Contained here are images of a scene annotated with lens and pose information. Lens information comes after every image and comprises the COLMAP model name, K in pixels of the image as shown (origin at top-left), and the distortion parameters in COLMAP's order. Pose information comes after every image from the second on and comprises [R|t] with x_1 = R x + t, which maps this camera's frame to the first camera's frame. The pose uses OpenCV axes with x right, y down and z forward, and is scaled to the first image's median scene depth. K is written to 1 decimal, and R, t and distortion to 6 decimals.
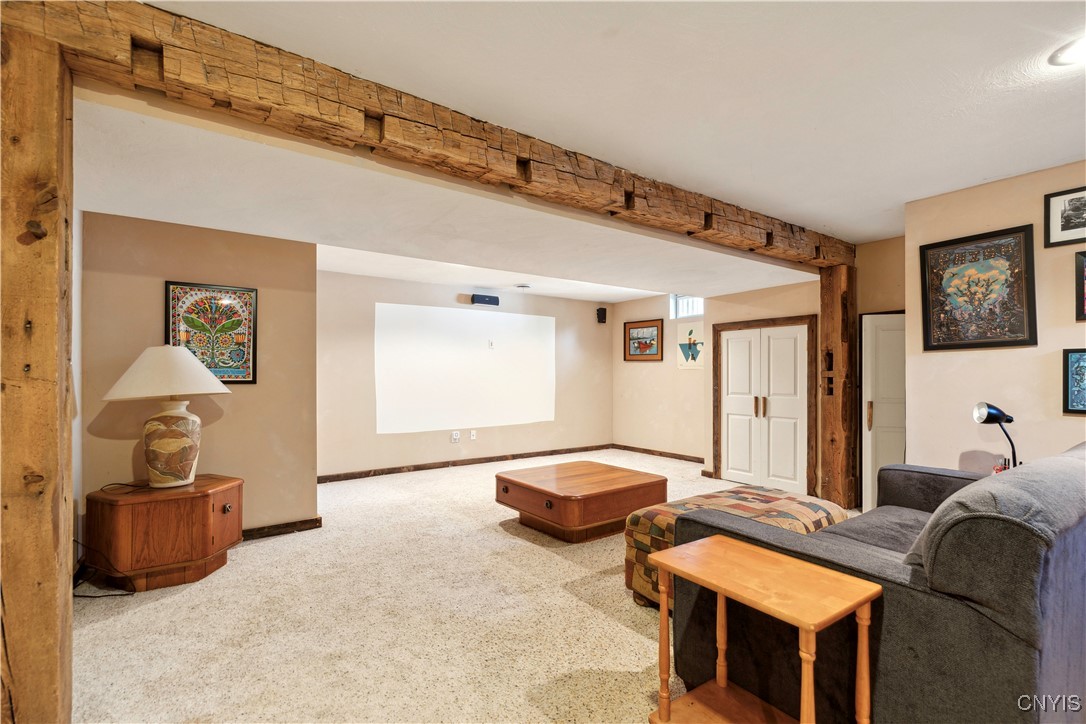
lens RADIAL K [[493.1, 0, 544.7], [0, 493.1, 372.1], [0, 0, 1]] dist [0.007656, -0.001459]
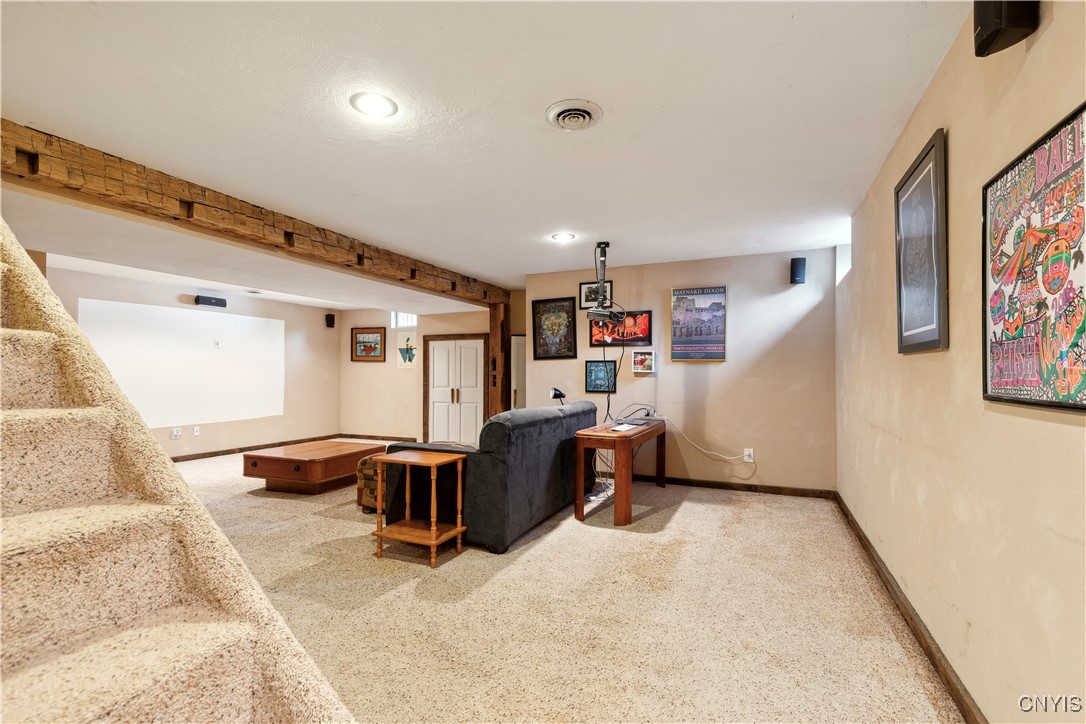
lens RADIAL K [[493.1, 0, 548.0], [0, 493.1, 370.7], [0, 0, 1]] dist [0.007656, -0.001459]
pose [[0.853490, 0.003853, 0.521094, -0.123027], [-0.003904, 0.999992, -0.000999, -0.002455], [-0.521094, -0.001182, 0.853499, -0.586706]]
